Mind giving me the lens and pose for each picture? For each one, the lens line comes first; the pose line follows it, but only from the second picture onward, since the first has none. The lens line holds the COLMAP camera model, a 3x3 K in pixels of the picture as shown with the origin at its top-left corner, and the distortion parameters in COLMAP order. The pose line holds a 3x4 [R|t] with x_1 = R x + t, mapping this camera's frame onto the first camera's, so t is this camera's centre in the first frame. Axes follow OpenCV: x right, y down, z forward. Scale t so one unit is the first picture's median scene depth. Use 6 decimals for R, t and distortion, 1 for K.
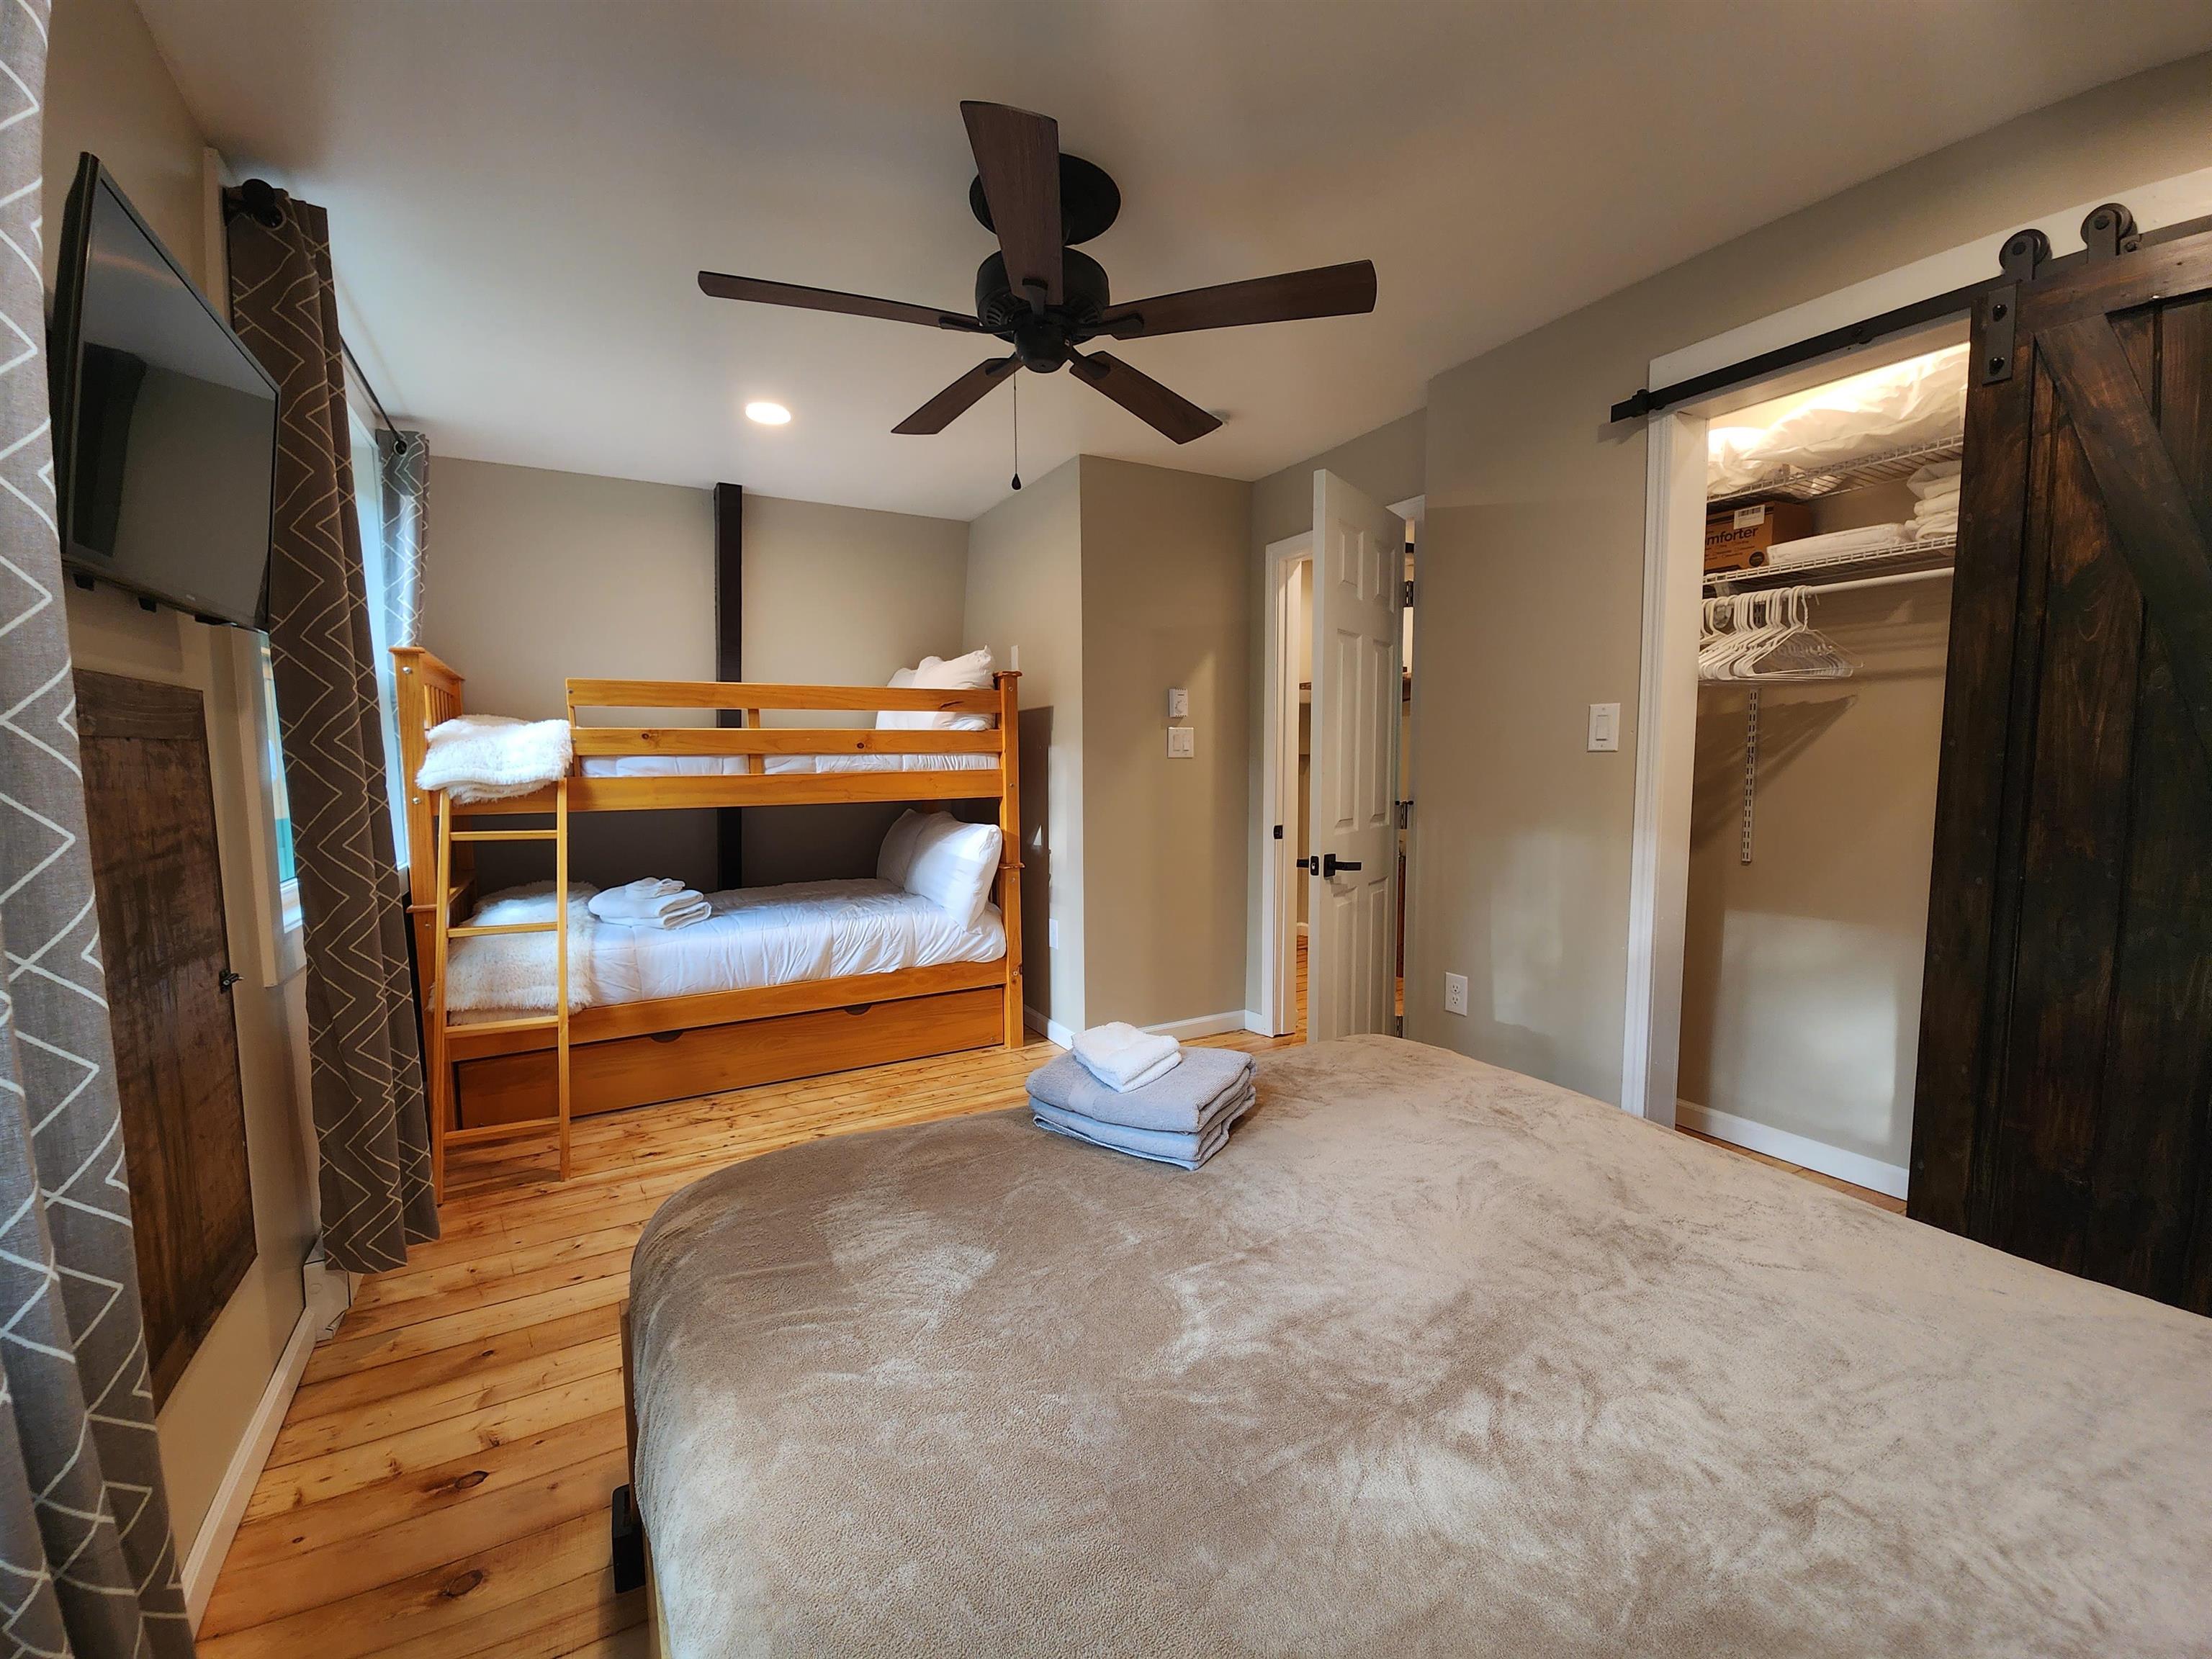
lens RADIAL K [[916.7, 0, 1090.1], [0, 916.7, 841.1], [0, 0, 1]] dist [0.000368, -0.000317]
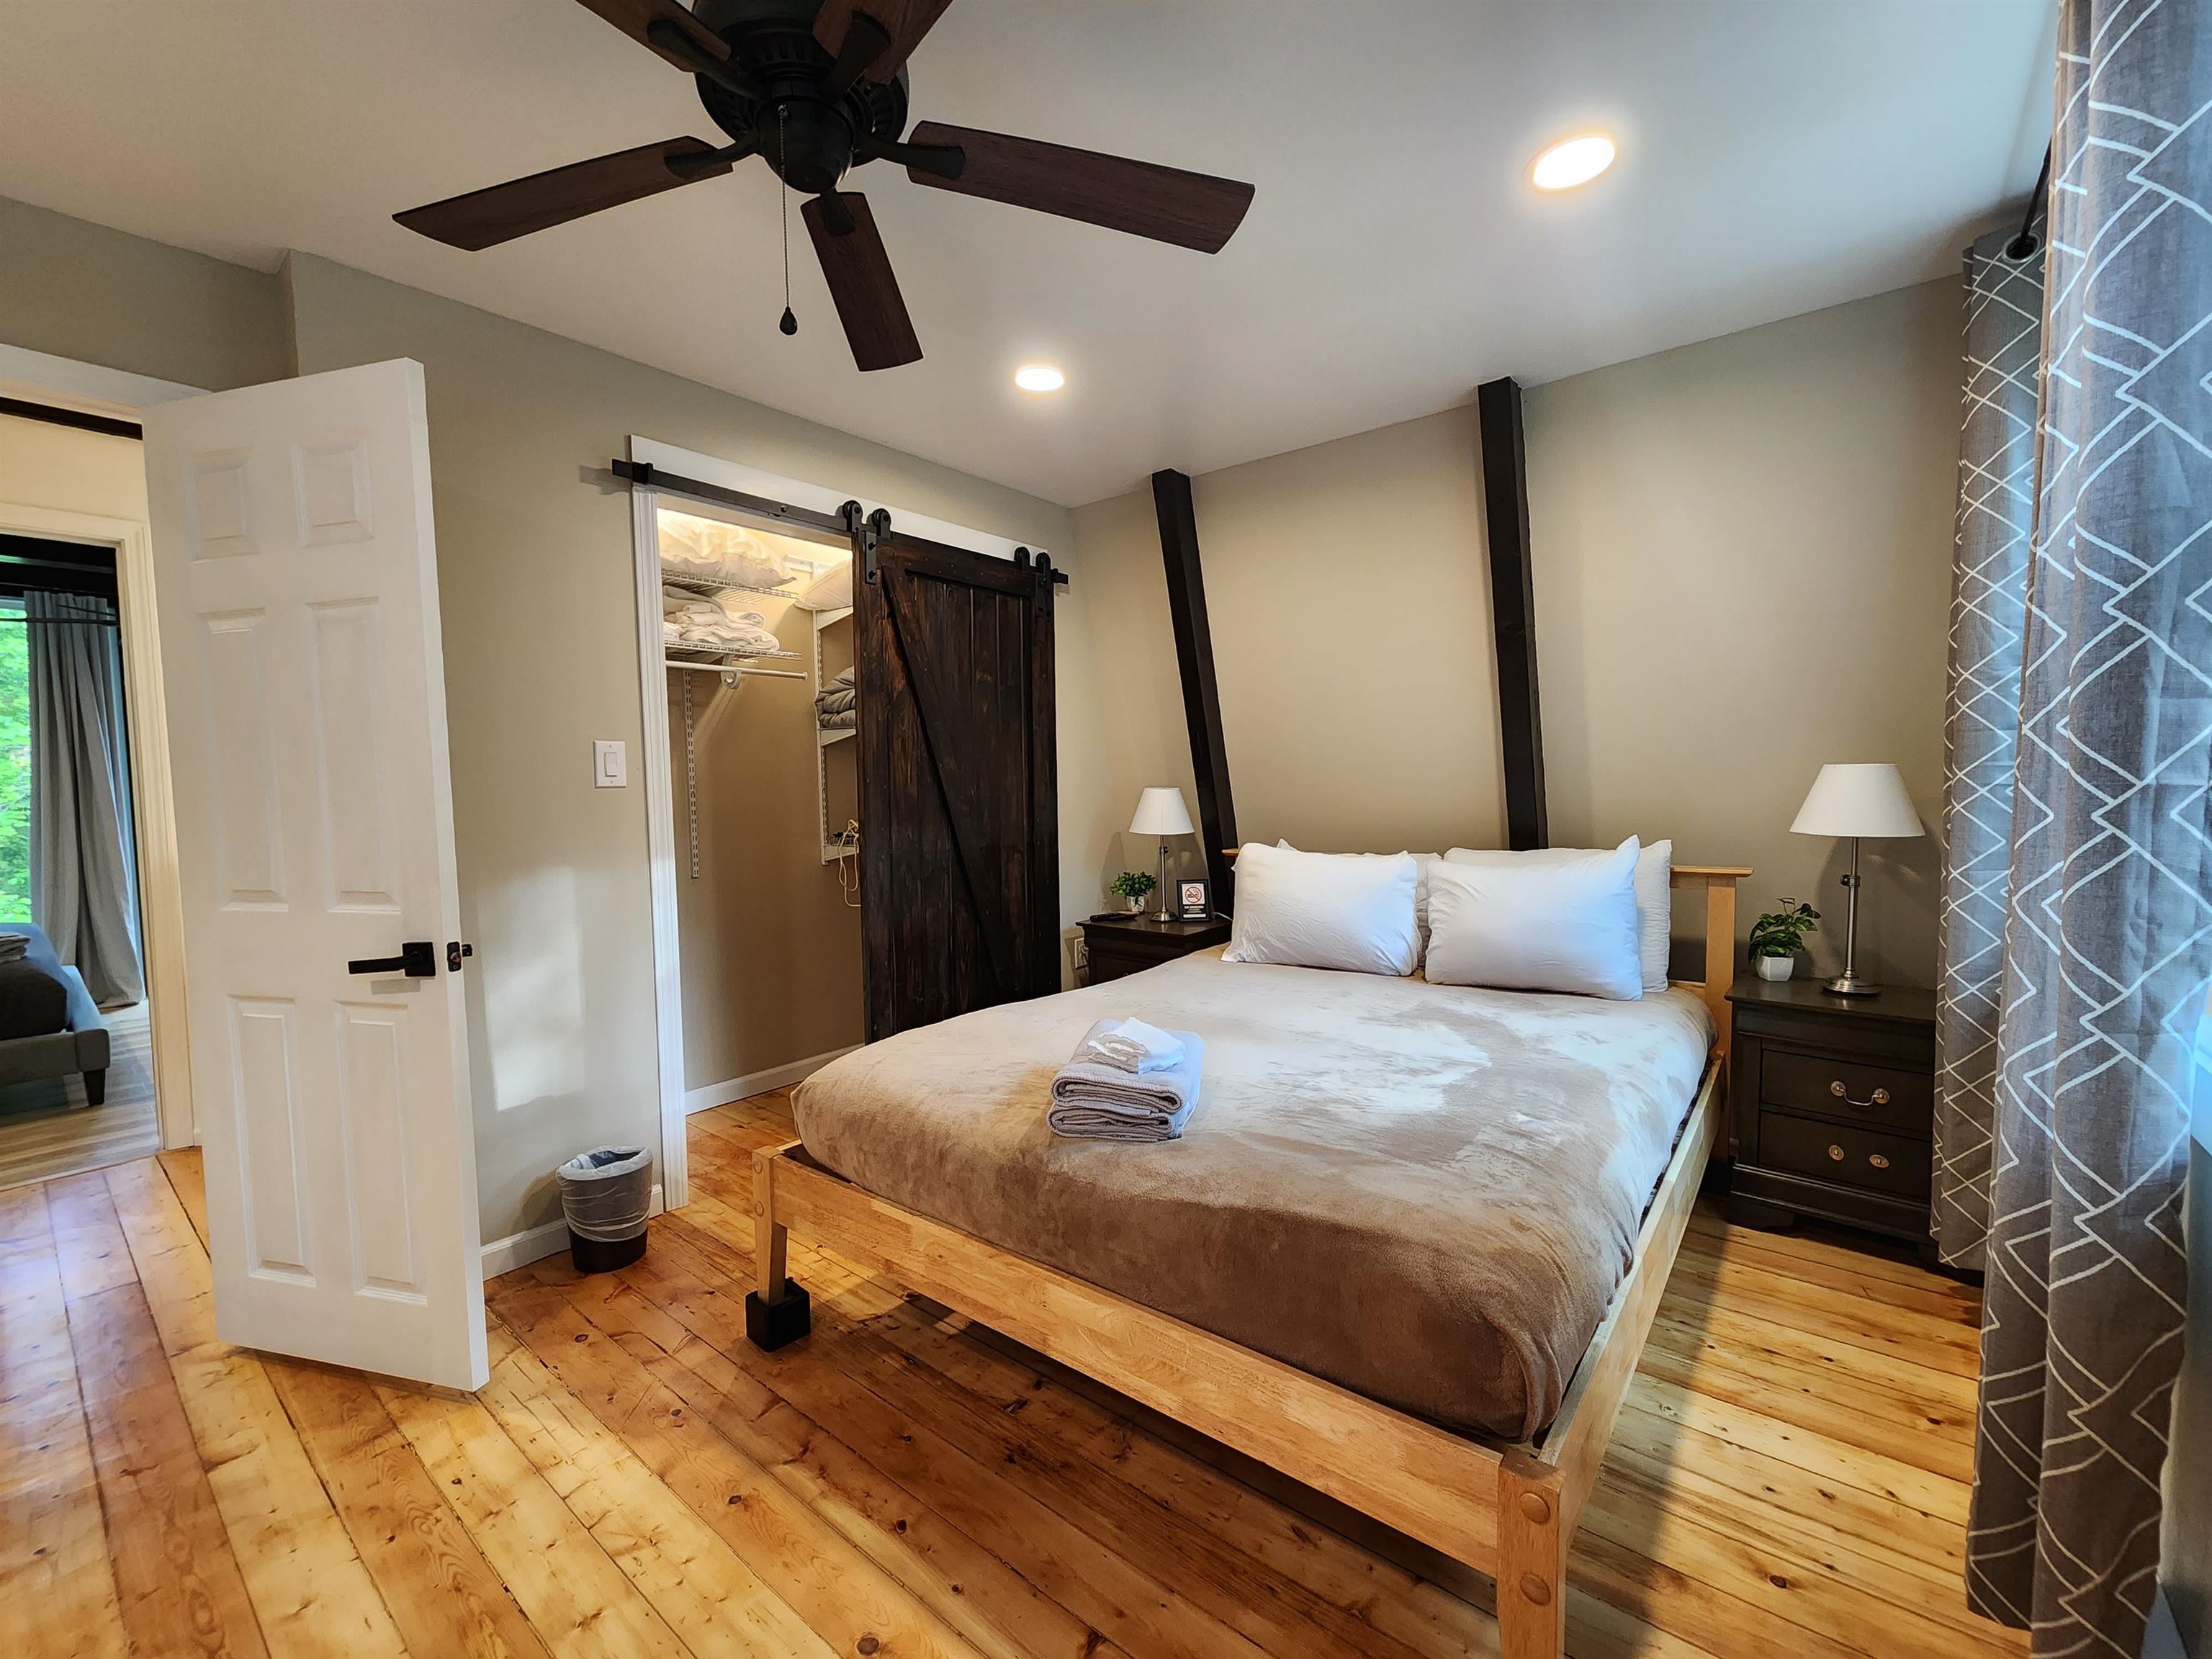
lens RADIAL K [[916.7, 0, 1090.1], [0, 916.7, 841.1], [0, 0, 1]] dist [0.000368, -0.000317]
pose [[-0.360807, -0.041255, 0.931728, -0.699765], [0.108776, 0.990341, 0.085973, -0.080383], [-0.926275, 0.132370, -0.352835, 1.033092]]
